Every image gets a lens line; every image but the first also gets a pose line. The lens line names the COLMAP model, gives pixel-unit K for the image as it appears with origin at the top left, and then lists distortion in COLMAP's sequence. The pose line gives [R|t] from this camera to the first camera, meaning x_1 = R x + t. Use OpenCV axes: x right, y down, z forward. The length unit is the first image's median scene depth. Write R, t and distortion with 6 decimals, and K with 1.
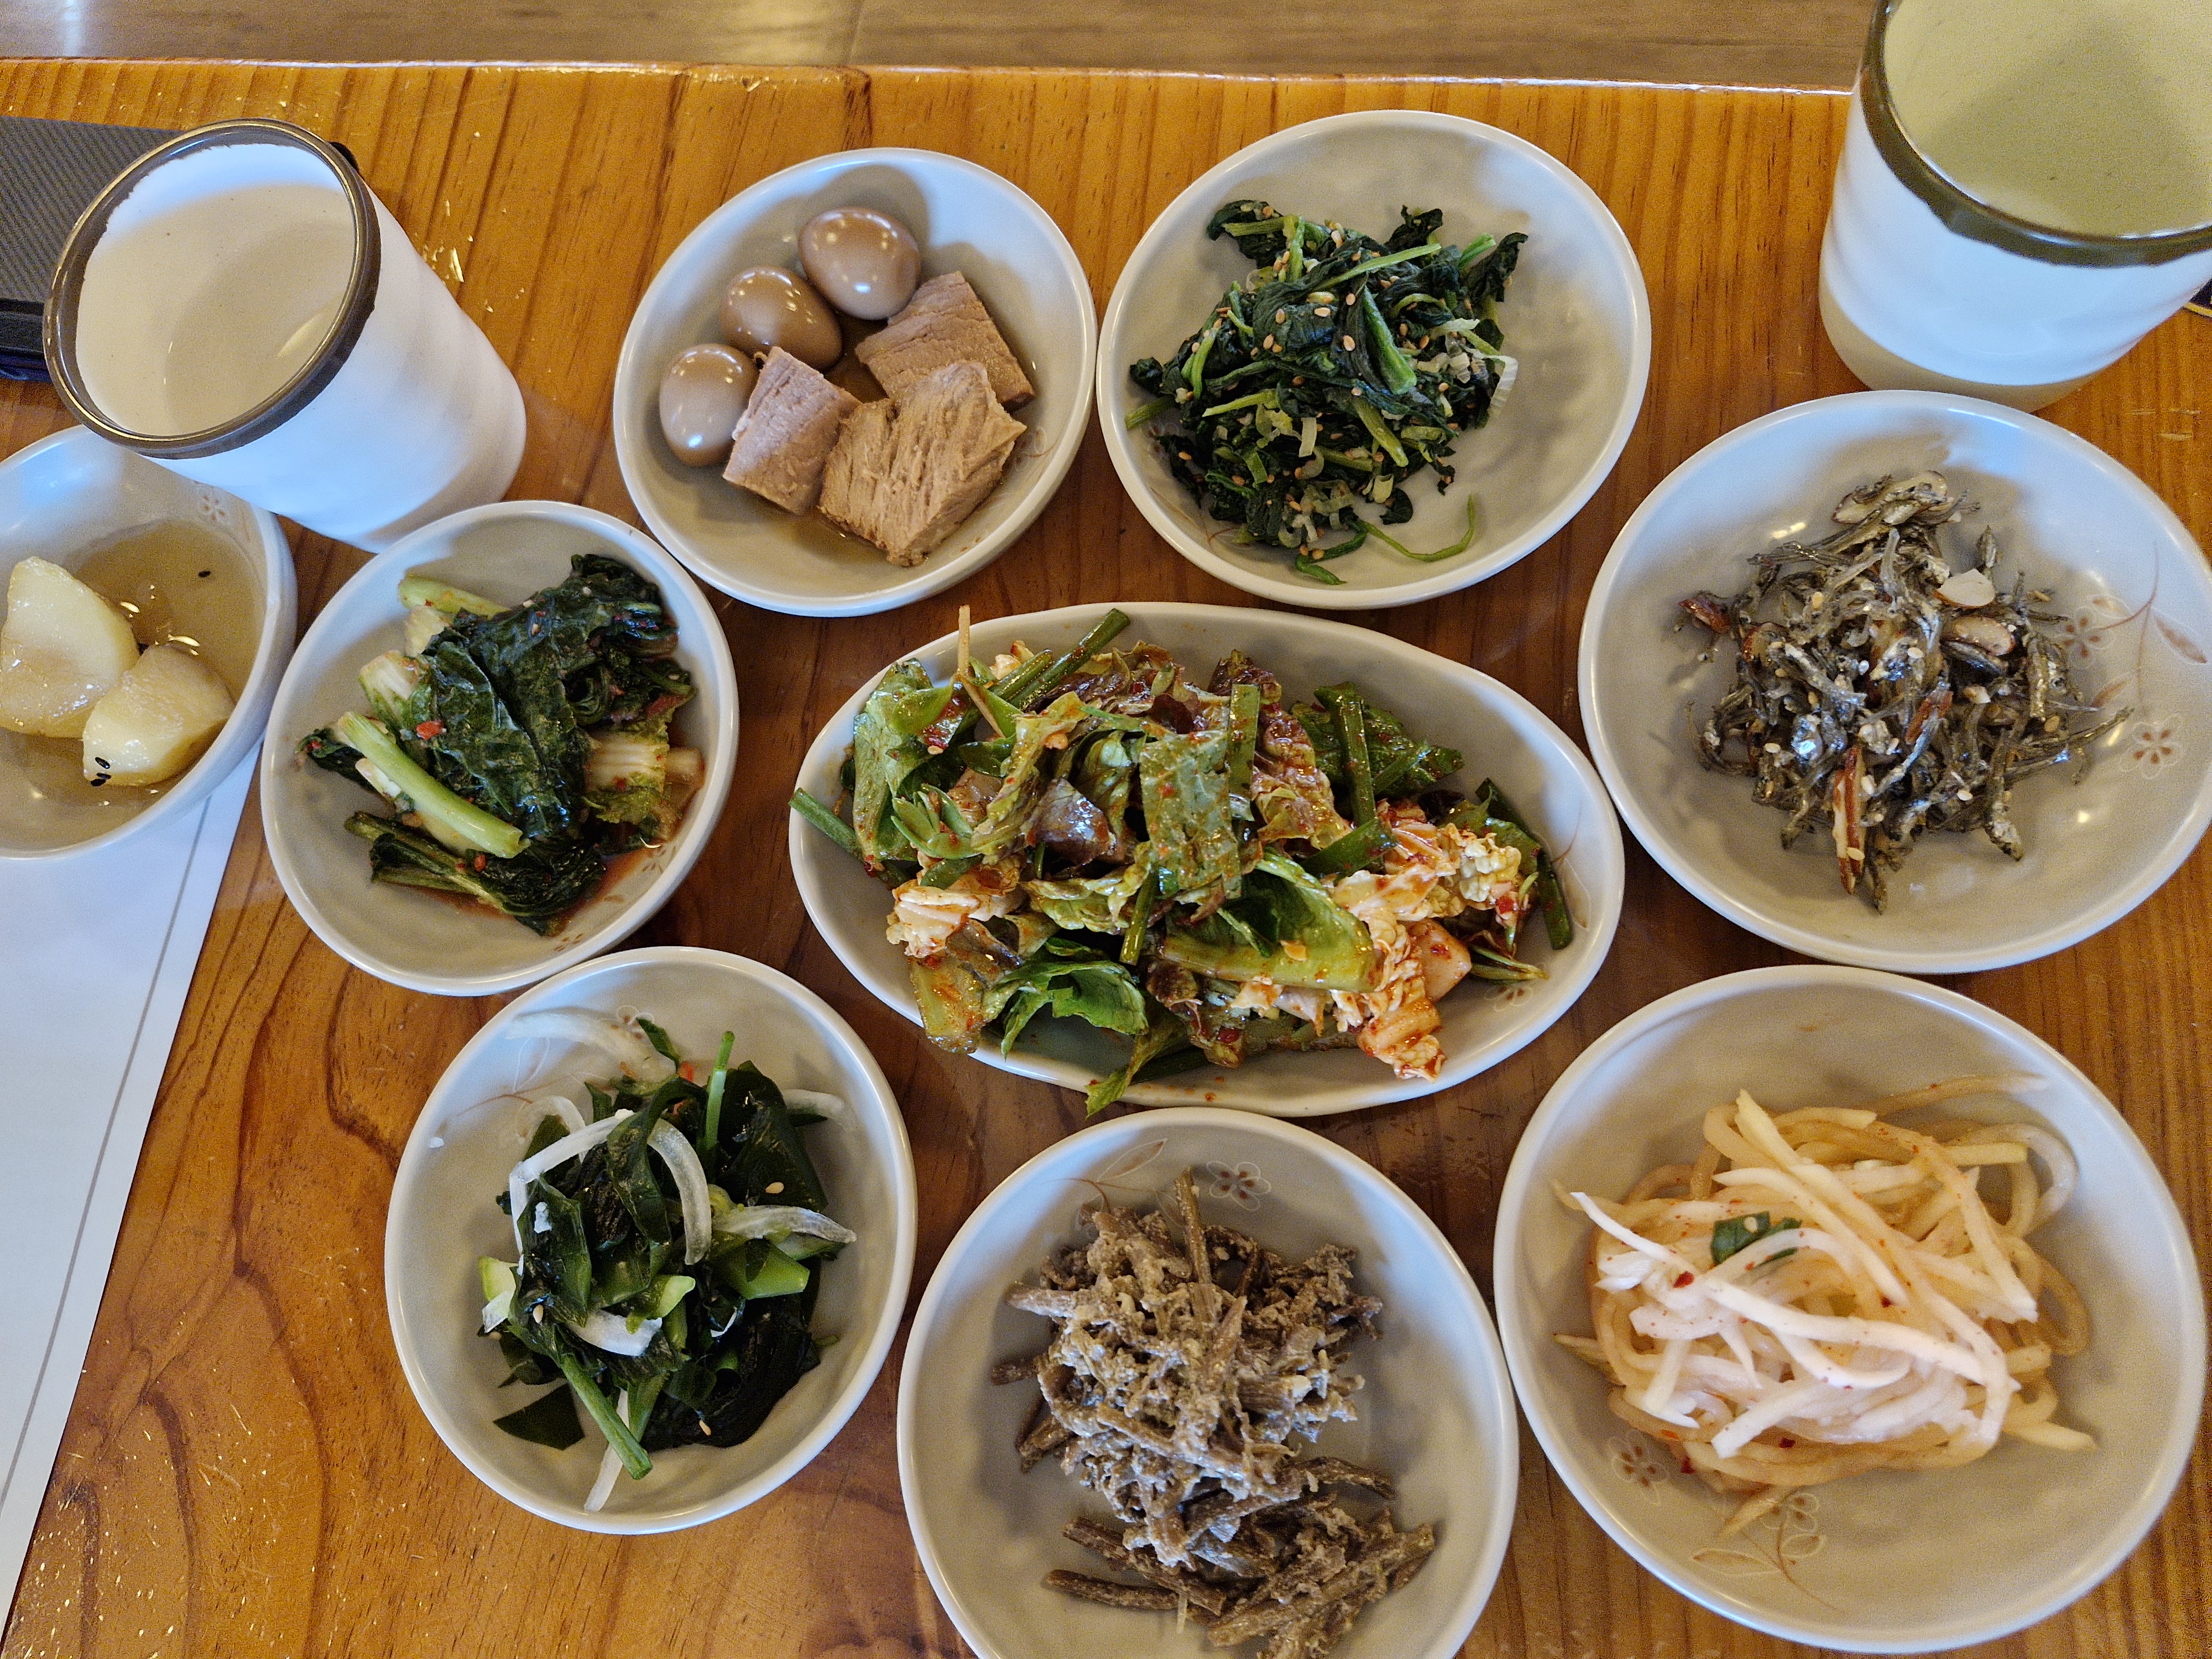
lens RADIAL K [[1603.9, 0, 1098.4], [0, 1603.9, 797.5], [0, 0, 1]] dist [-0.006692, -0.023937]
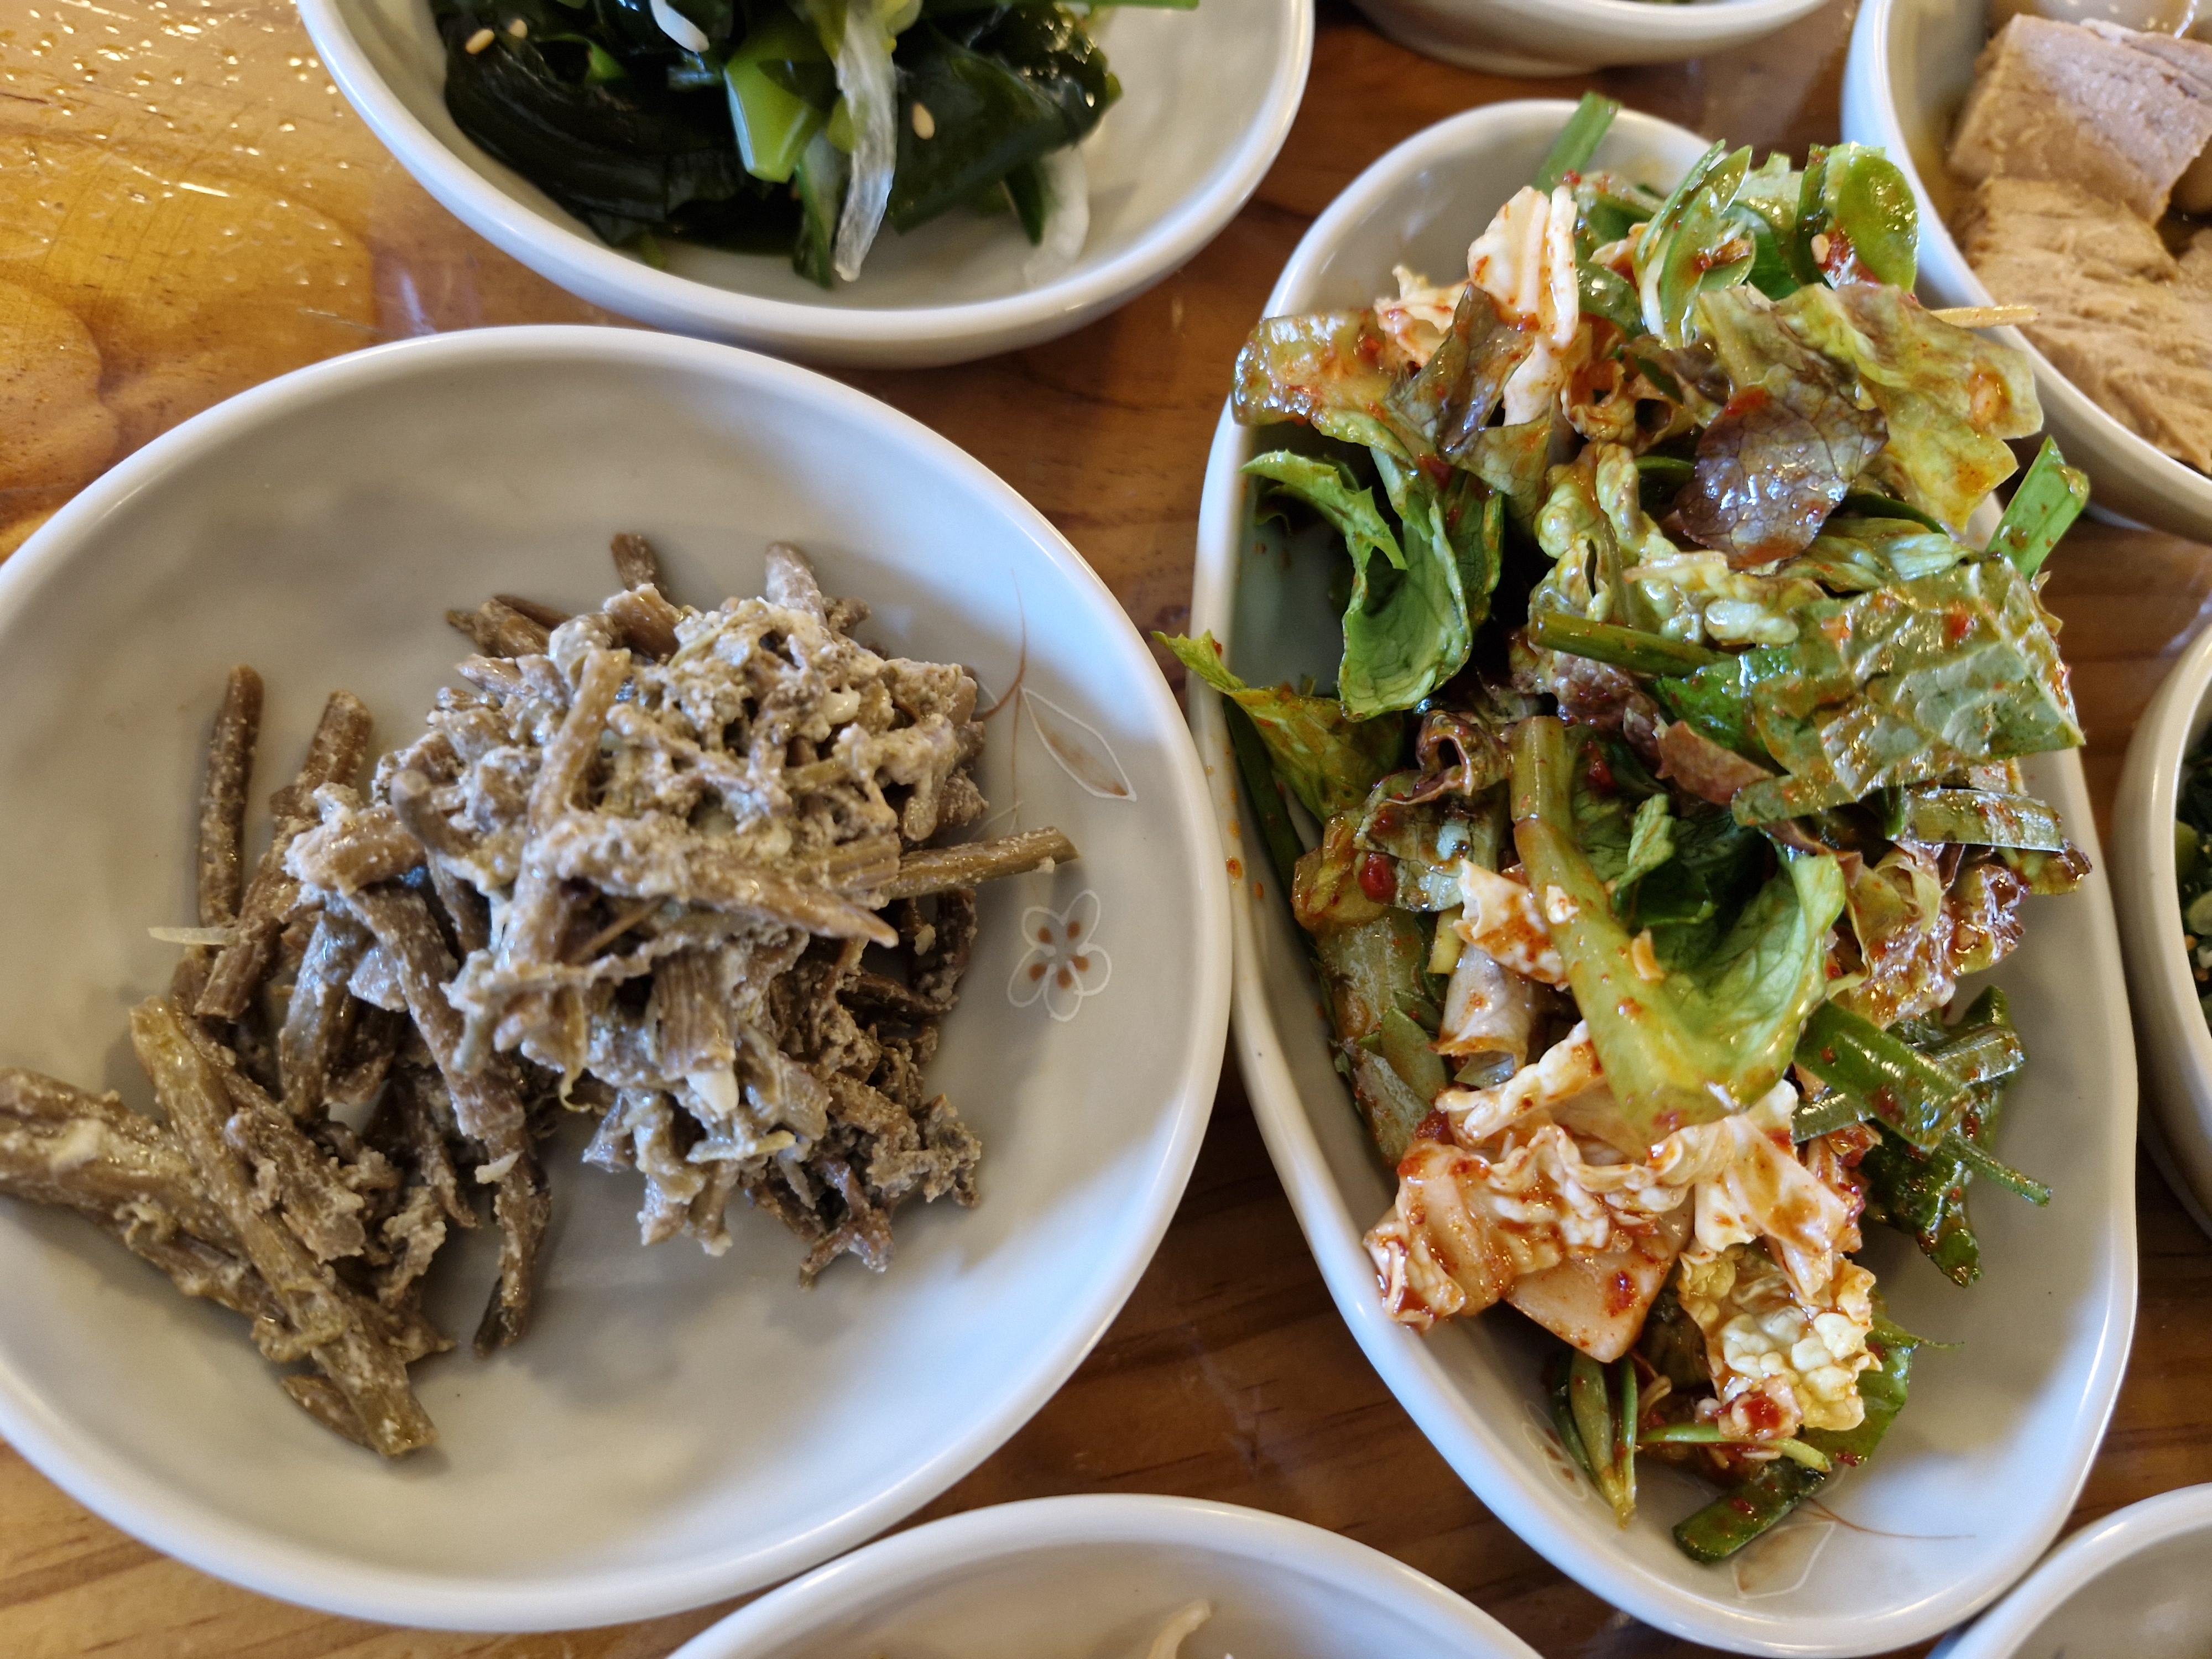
lens RADIAL K [[1662.5, 0, 1106.0], [0, 1662.5, 829.5], [0, 0, 1]] dist [-0.024229, -0.009448]
pose [[0.138958, 0.985012, -0.102189, 0.106784], [-0.990298, 0.138336, -0.013182, 0.236251], [0.001152, 0.103029, 0.994678, 0.494437]]
